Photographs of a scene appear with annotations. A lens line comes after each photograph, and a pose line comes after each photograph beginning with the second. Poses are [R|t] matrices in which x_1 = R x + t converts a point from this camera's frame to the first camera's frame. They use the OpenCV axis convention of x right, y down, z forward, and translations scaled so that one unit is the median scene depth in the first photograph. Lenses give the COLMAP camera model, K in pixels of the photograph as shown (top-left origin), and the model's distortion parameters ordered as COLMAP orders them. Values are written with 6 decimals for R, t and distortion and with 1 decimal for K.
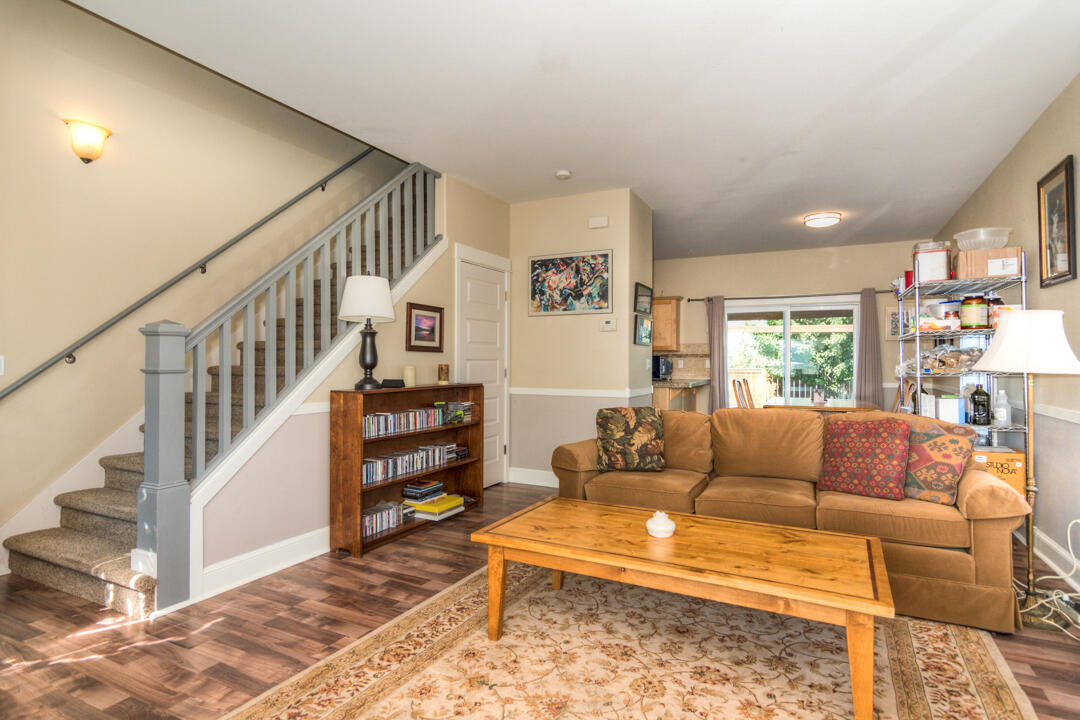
lens RADIAL K [[571.9, 0, 537.4], [0, 571.9, 359.0], [0, 0, 1]] dist [0.006409, 0.001025]
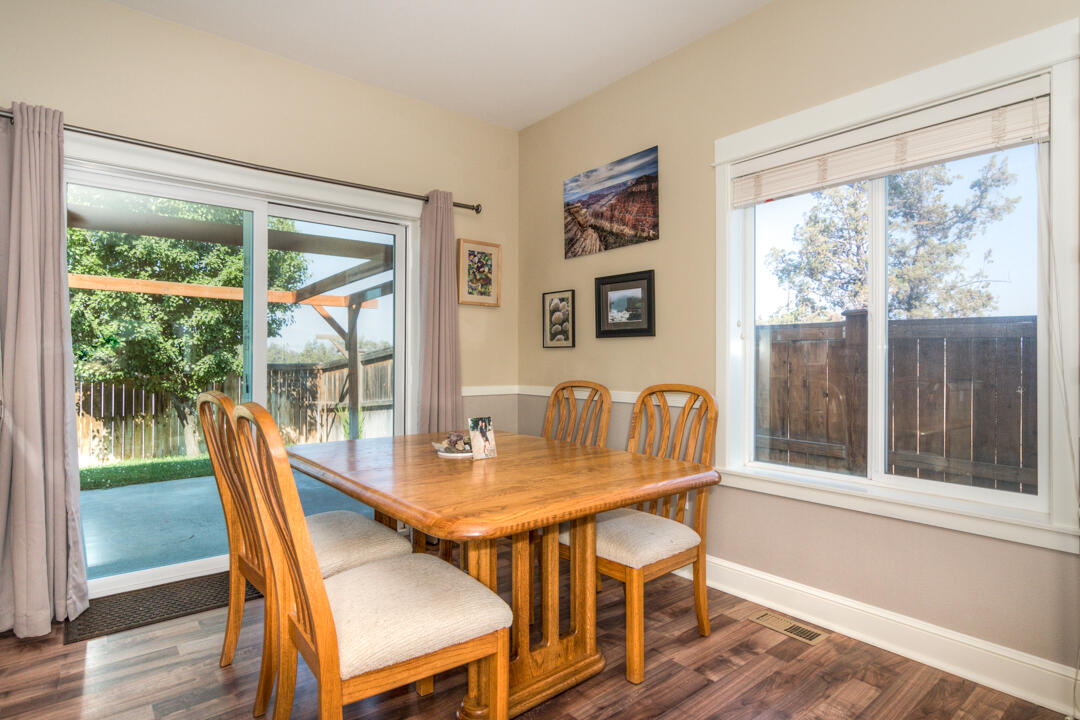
lens RADIAL K [[571.9, 0, 540.8], [0, 571.9, 358.3], [0, 0, 1]] dist [0.006409, 0.001025]
pose [[0.412229, 0.000718, 0.911080, 0.088303], [-0.001254, 0.999999, -0.000220, 0.009907], [-0.911079, -0.001051, 0.412230, 0.378474]]
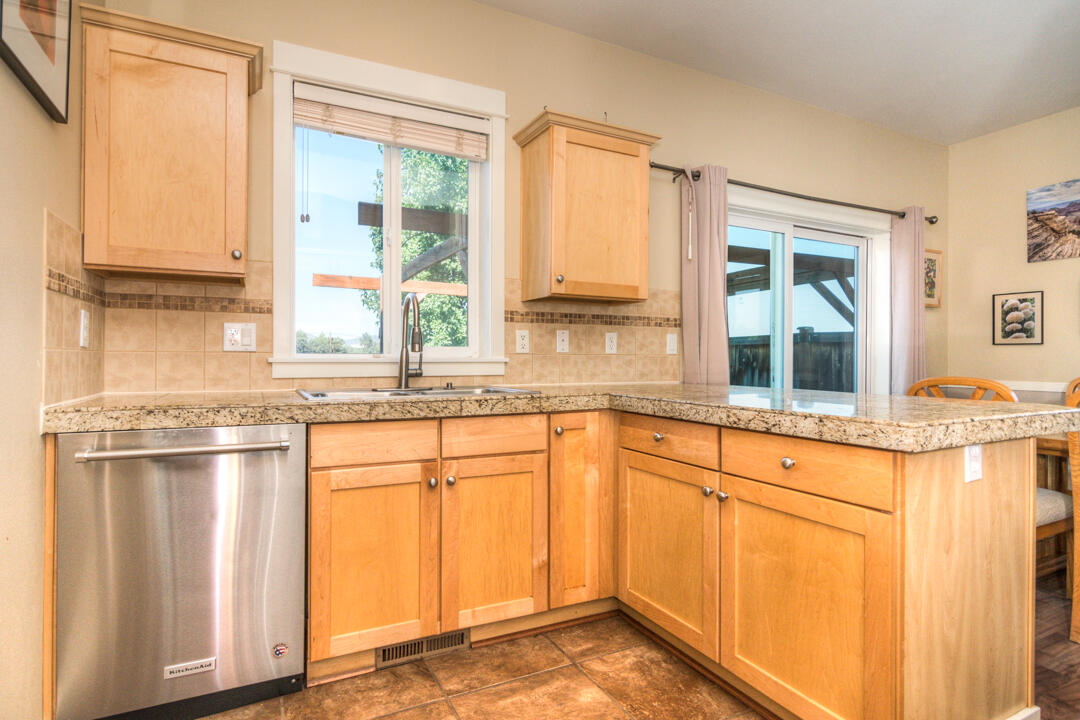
lens RADIAL K [[571.9, 0, 540.2], [0, 571.9, 357.4], [0, 0, 1]] dist [0.006409, 0.001025]
pose [[0.600532, 0.002022, 0.799598, -0.047783], [-0.005592, 0.999983, 0.001671, 0.012335], [-0.799581, -0.005475, 0.600533, 0.503495]]
